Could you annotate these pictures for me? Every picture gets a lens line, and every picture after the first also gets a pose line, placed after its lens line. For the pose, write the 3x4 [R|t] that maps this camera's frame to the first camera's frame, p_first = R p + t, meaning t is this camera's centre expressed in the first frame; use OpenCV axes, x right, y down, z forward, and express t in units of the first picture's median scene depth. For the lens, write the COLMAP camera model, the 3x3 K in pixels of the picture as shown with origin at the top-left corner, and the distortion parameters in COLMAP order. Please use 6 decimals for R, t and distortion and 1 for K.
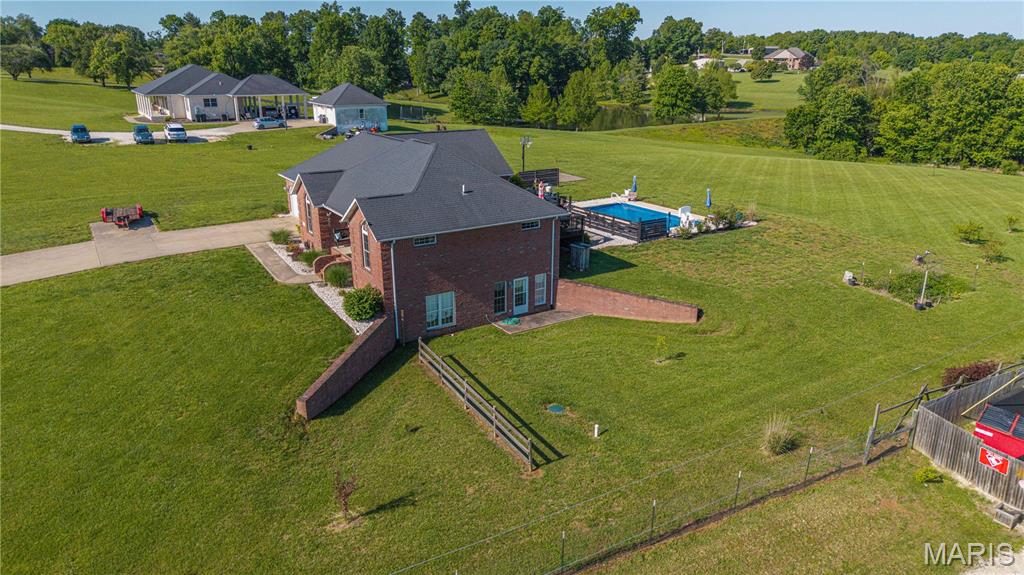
lens RADIAL K [[689.6, 0, 514.0], [0, 689.6, 290.6], [0, 0, 1]] dist [0.000906, -0.000608]
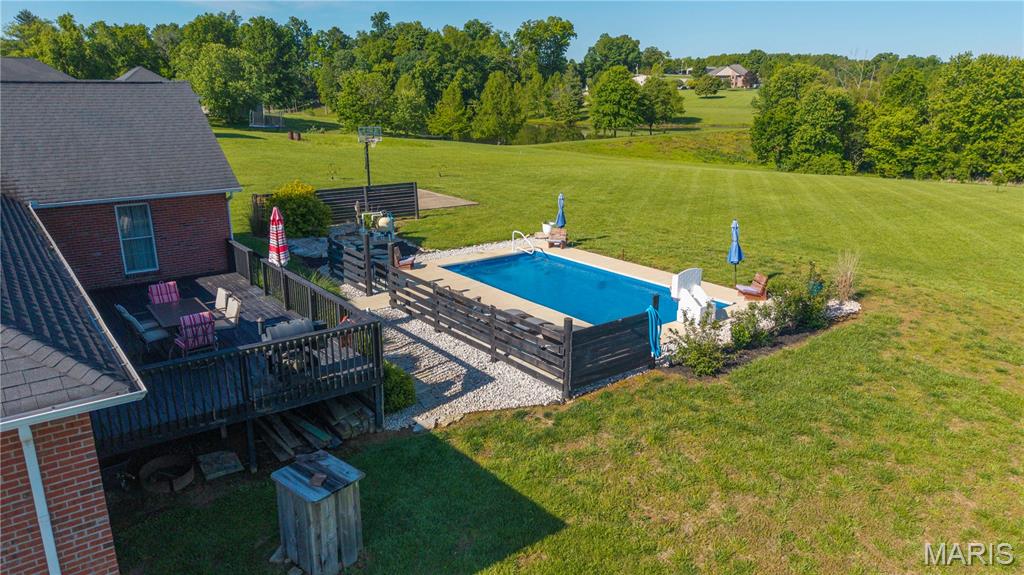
lens RADIAL K [[689.6, 0, 514.0], [0, 689.6, 290.6], [0, 0, 1]] dist [0.000906, -0.000608]
pose [[0.996417, -0.025030, 0.080791, 0.039524], [0.028196, 0.998869, -0.038292, -0.031892], [-0.079741, 0.040433, 0.995995, 0.204563]]
